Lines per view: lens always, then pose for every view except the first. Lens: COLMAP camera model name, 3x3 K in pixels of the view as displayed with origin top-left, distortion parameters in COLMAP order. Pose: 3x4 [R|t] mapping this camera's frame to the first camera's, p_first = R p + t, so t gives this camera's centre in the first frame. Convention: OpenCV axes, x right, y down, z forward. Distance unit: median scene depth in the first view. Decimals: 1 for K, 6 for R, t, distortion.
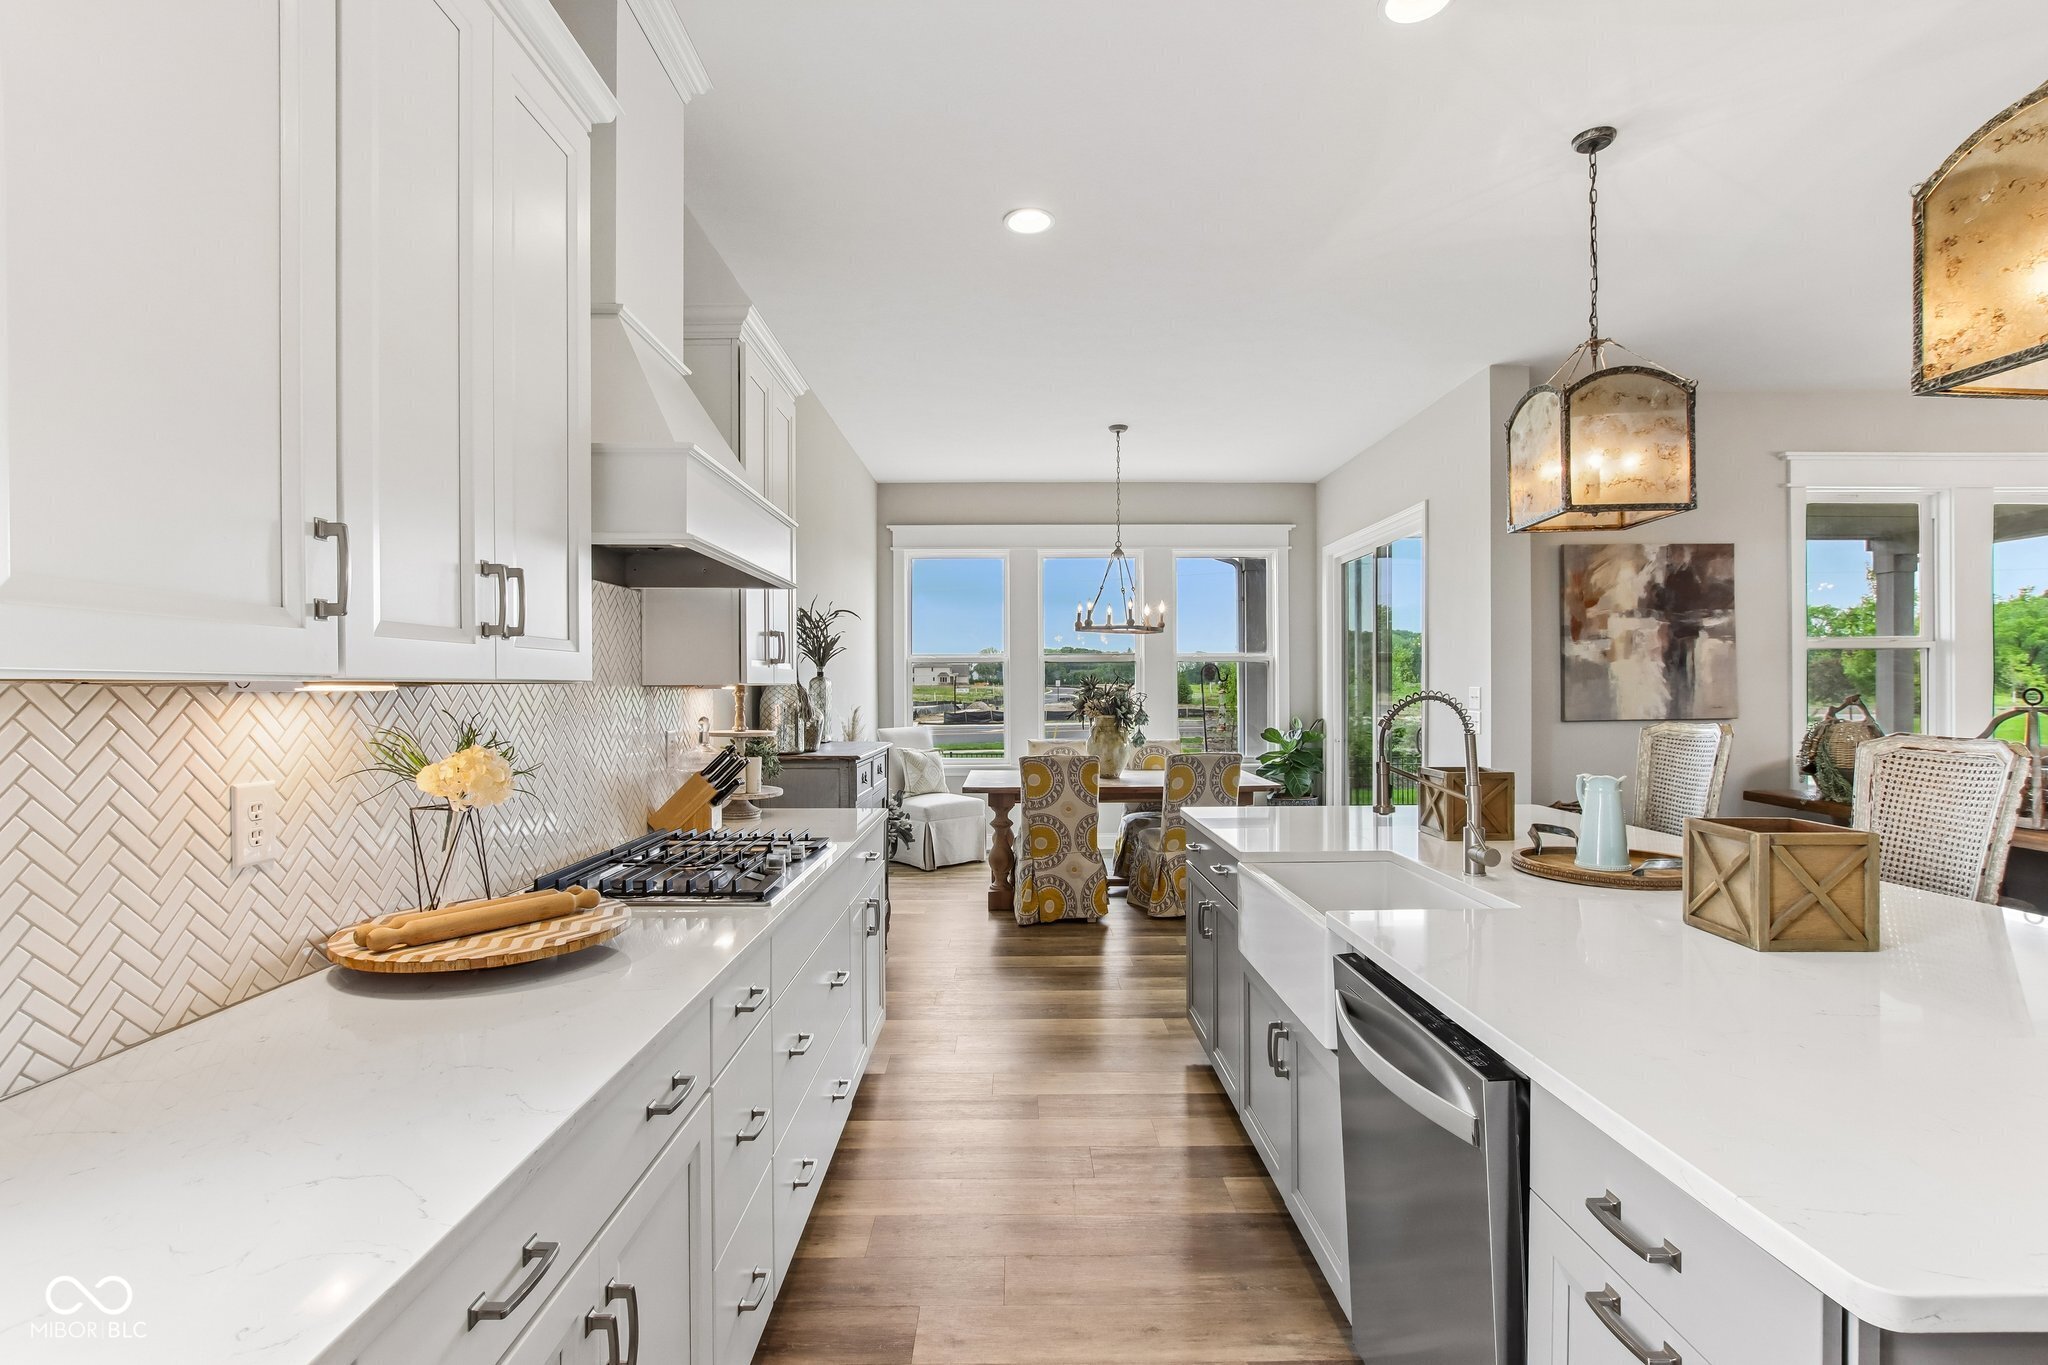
lens RADIAL K [[942.6, 0, 1025.5], [0, 942.6, 691.4], [0, 0, 1]] dist [-0.016302, 0.005352]
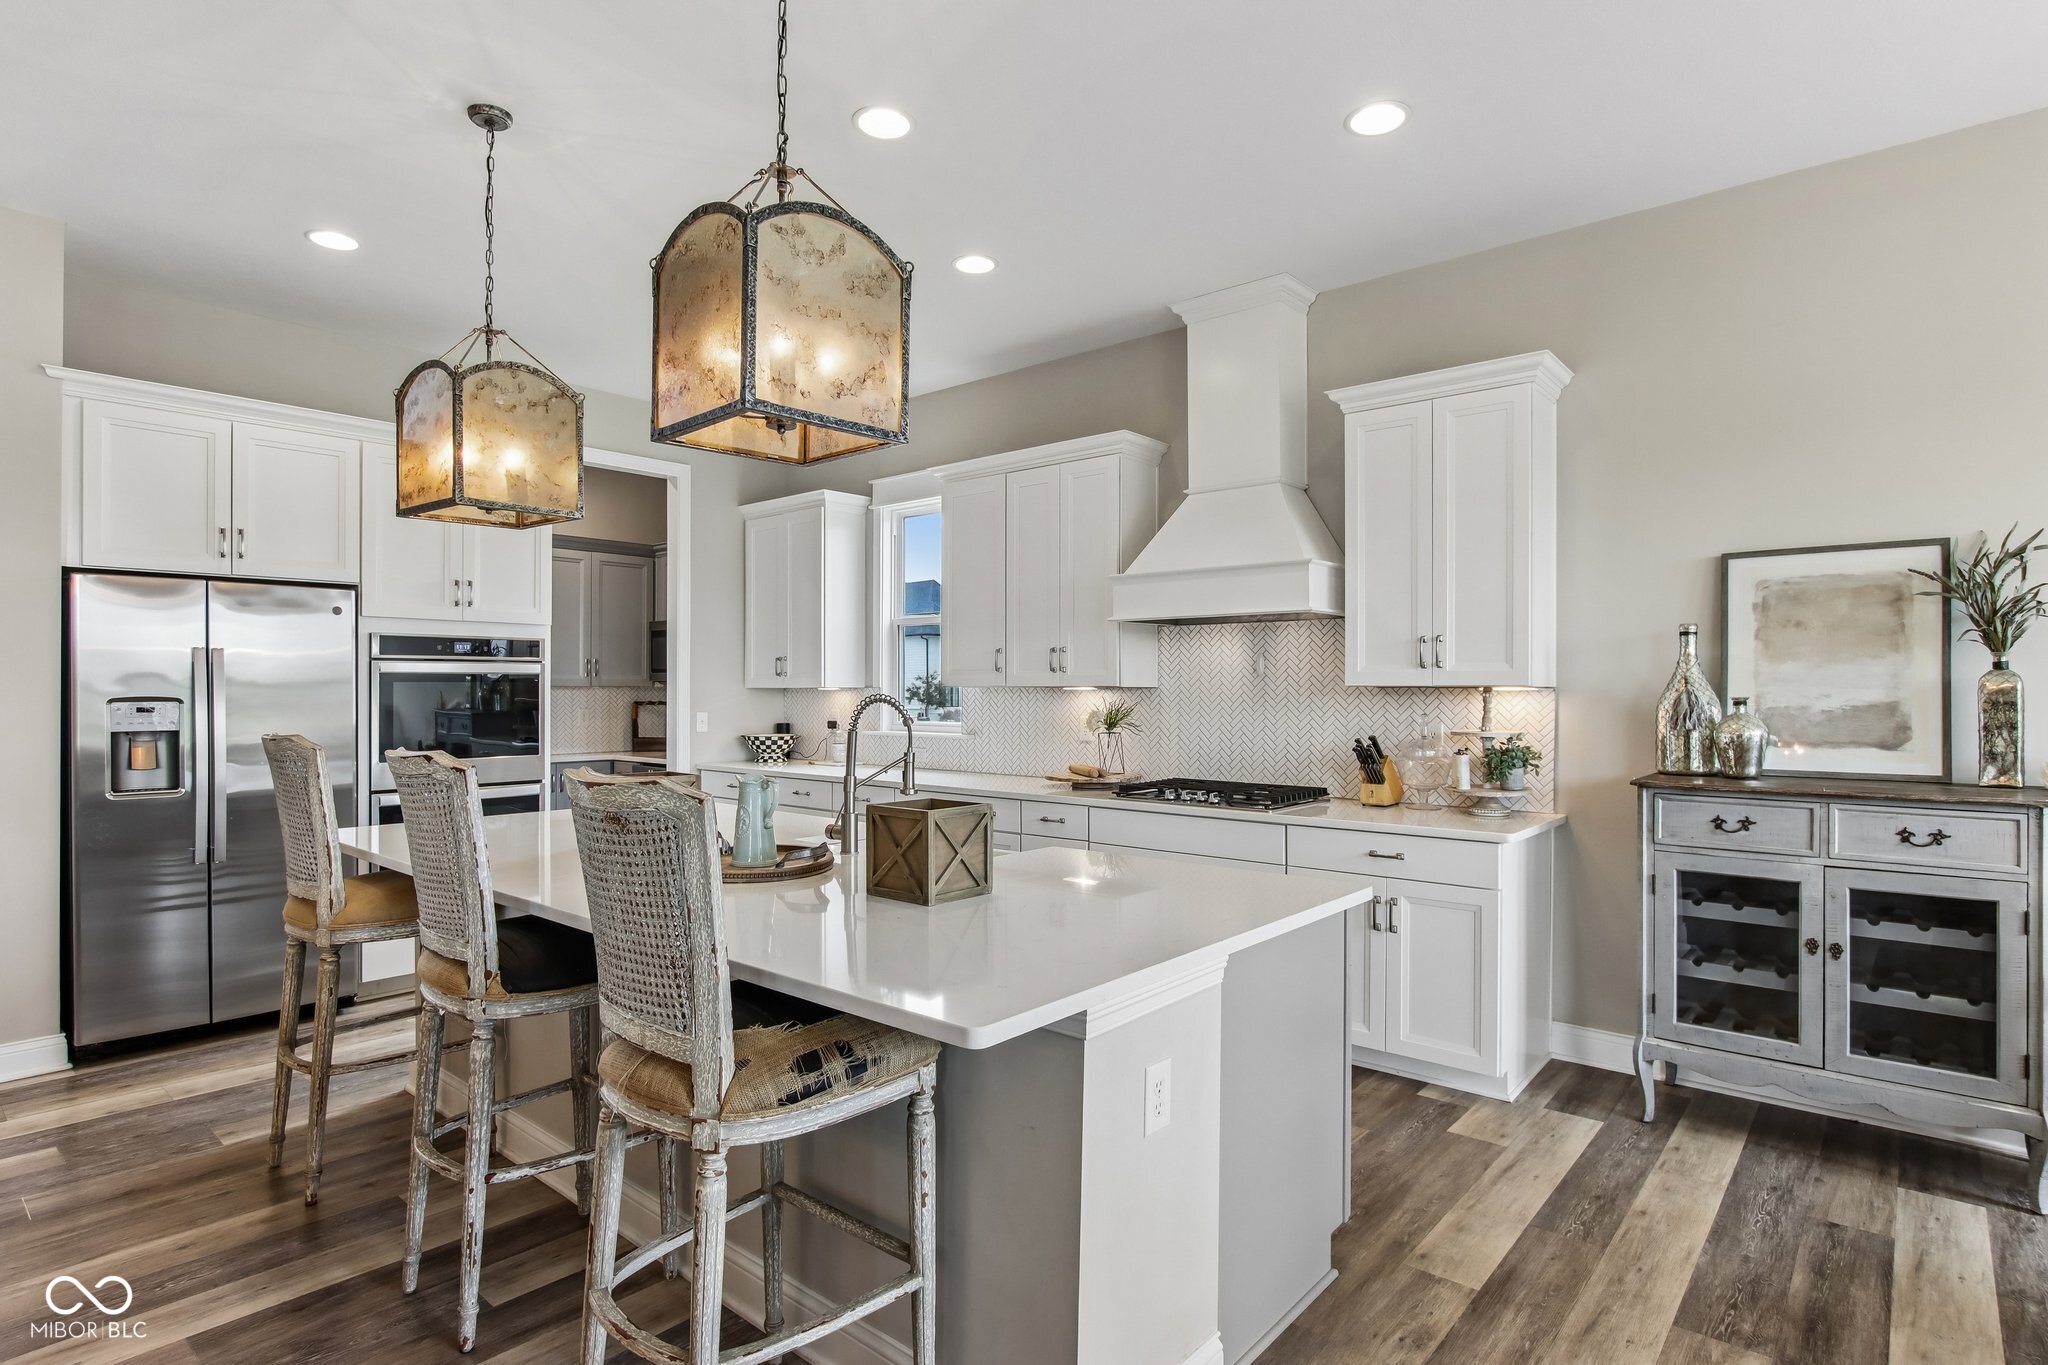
lens RADIAL K [[1053.8, 0, 1021.9], [0, 1053.8, 686.0], [0, 0, 1]] dist [-0.017250, 0.000248]
pose [[-0.658275, 0.001896, -0.752775, 0.560814], [-0.000433, 0.999996, 0.002898, -0.006523], [0.752777, 0.002233, -0.658271, 0.859579]]
